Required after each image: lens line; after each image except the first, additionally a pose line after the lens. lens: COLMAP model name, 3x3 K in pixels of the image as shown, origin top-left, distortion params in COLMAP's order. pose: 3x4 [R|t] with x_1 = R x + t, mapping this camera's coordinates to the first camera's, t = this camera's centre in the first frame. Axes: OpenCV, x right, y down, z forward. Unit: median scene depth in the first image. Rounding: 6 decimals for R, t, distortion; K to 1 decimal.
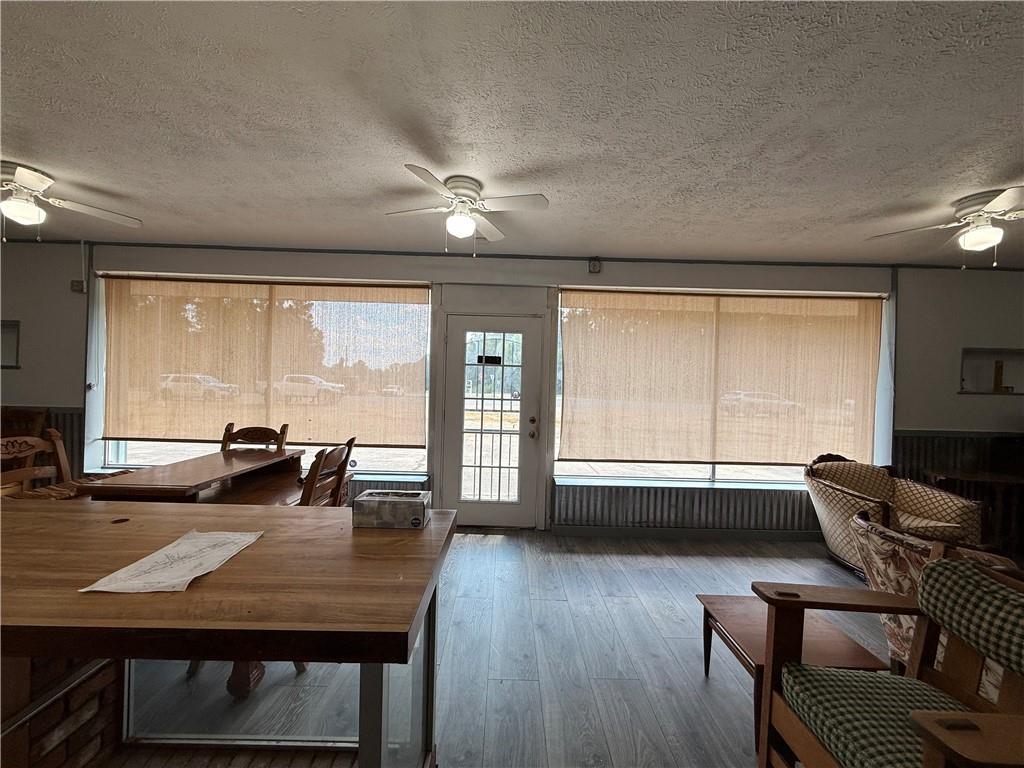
lens RADIAL K [[409.9, 0, 511.1], [0, 409.9, 385.3], [0, 0, 1]] dist [0.000905, 0.000251]
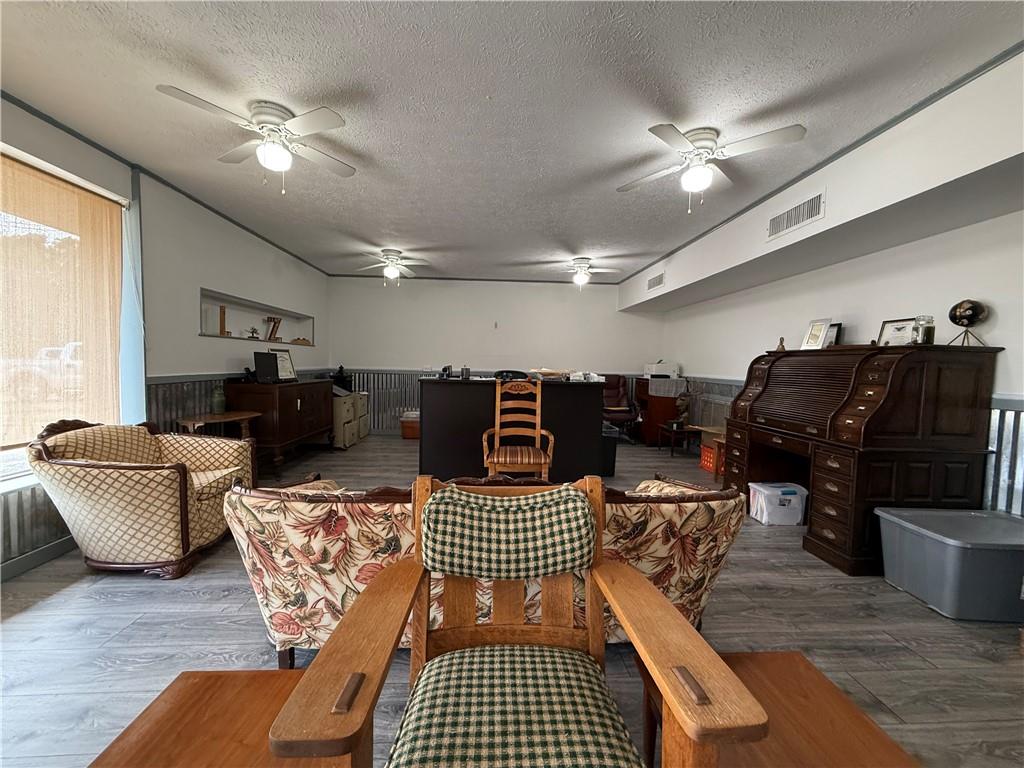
lens RADIAL K [[409.9, 0, 511.1], [0, 409.9, 385.3], [0, 0, 1]] dist [0.000905, 0.000251]
pose [[-0.050892, -0.078435, 0.995619, 0.098855], [-0.013425, 0.996875, 0.077848, 0.055746], [-0.998614, -0.009405, -0.051786, 0.348729]]
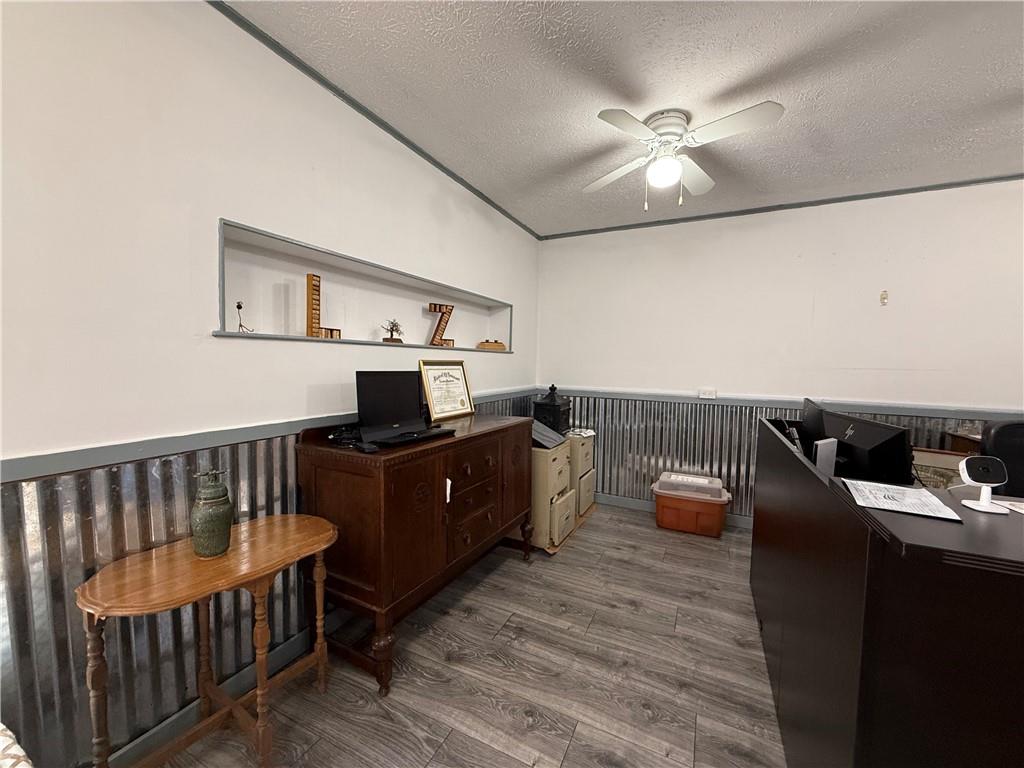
lens RADIAL K [[409.9, 0, 511.1], [0, 409.9, 385.3], [0, 0, 1]] dist [0.000905, 0.000251]
pose [[0.452937, -0.068080, 0.888940, 0.936022], [-0.000411, 0.997064, 0.076571, 0.039419], [-0.891543, -0.035047, 0.451579, 0.615599]]
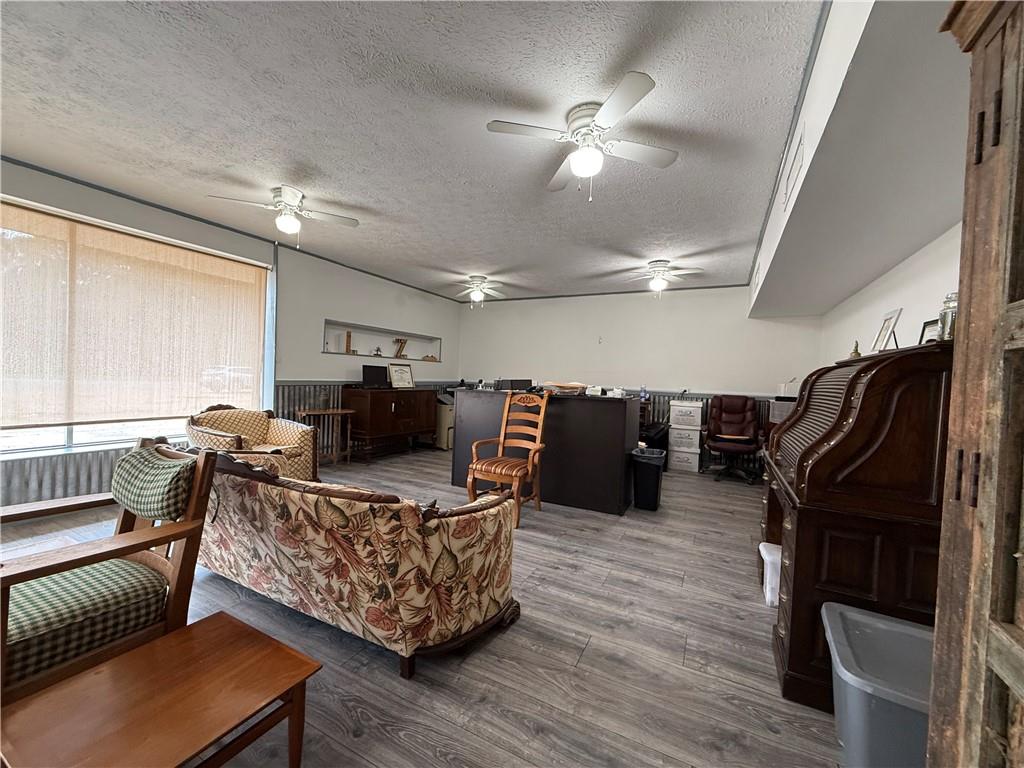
lens RADIAL K [[409.9, 0, 511.1], [0, 409.9, 385.3], [0, 0, 1]] dist [0.000905, 0.000251]
pose [[0.466096, -0.023846, 0.884413, 0.202231], [-0.020731, 0.999068, 0.037863, 0.067801], [-0.884491, -0.035982, 0.465168, -0.190683]]
